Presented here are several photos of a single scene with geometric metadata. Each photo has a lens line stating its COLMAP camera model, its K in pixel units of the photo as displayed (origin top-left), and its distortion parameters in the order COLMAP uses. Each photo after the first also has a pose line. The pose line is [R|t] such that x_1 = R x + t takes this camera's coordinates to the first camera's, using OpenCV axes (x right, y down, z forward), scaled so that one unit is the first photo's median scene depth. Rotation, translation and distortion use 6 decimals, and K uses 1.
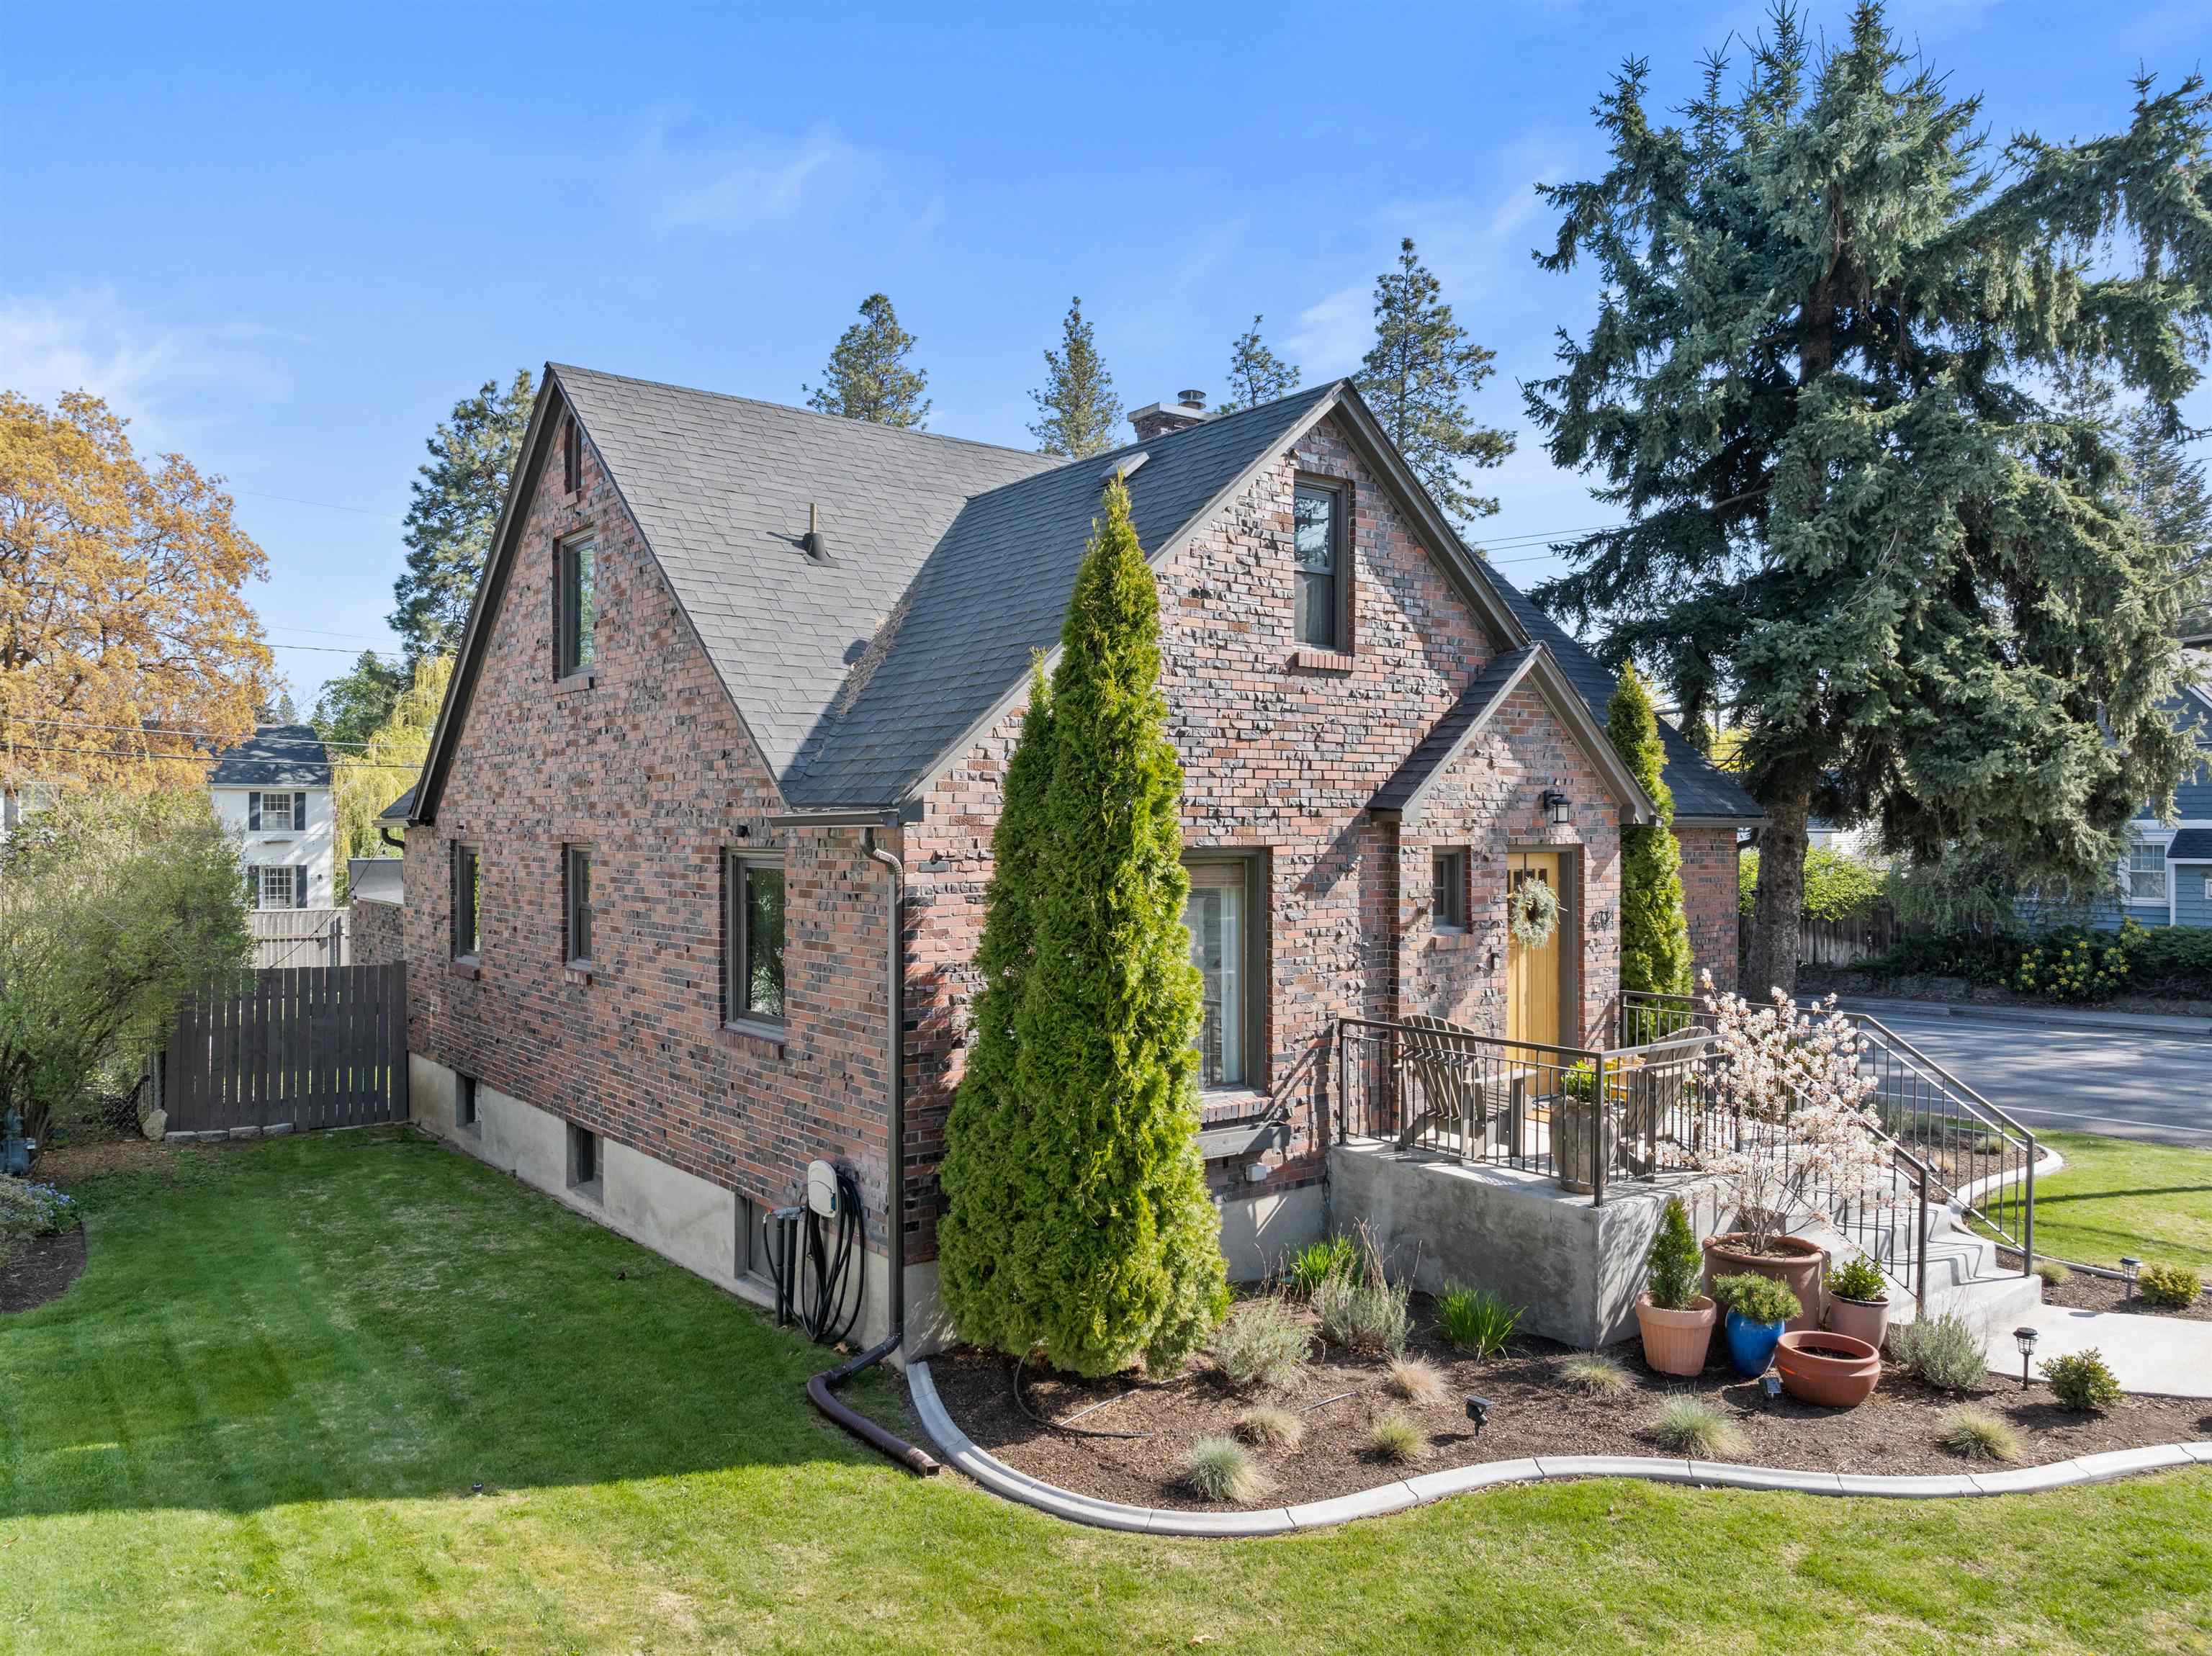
lens RADIAL K [[1531.8, 0, 1111.4], [0, 1531.8, 832.1], [0, 0, 1]] dist [-0.033942, -0.008646]
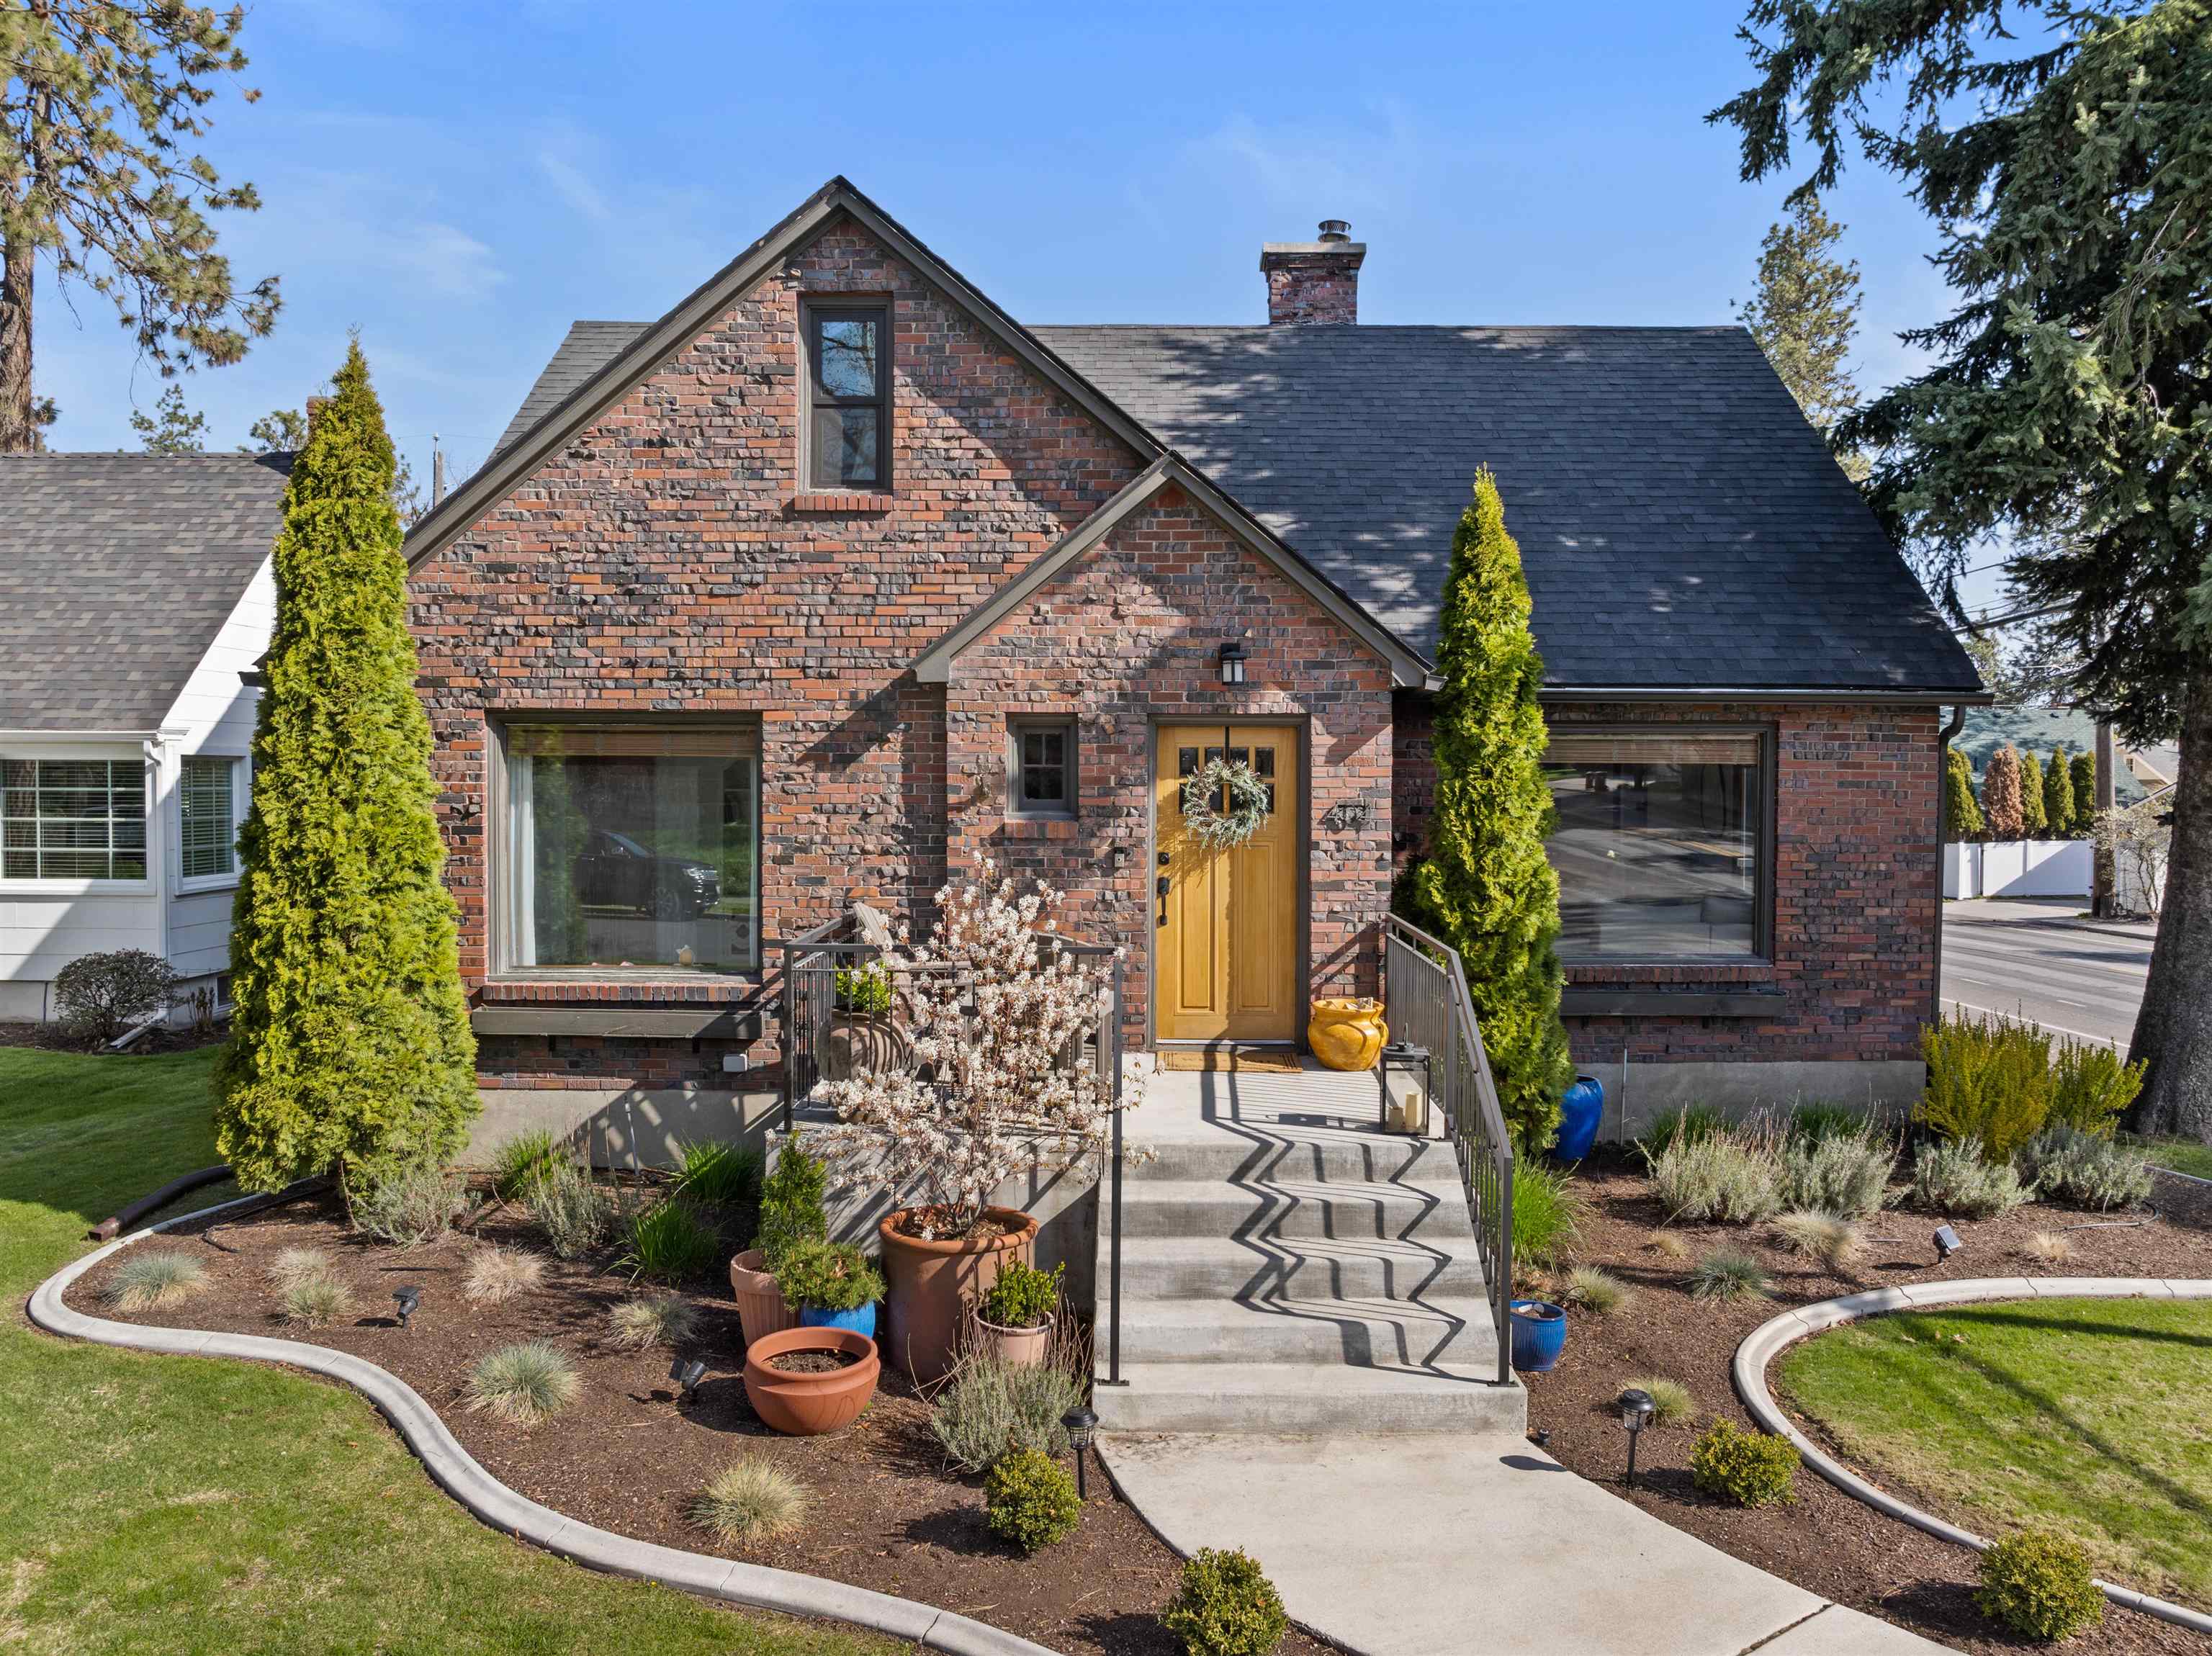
lens RADIAL K [[1531.8, 0, 1109.1], [0, 1531.8, 820.2], [0, 0, 1]] dist [-0.033942, -0.008646]
pose [[0.792588, 0.020918, -0.609398, 0.793148], [-0.007886, 0.999679, 0.024058, 0.048750], [0.609706, -0.014262, 0.792499, 0.386493]]
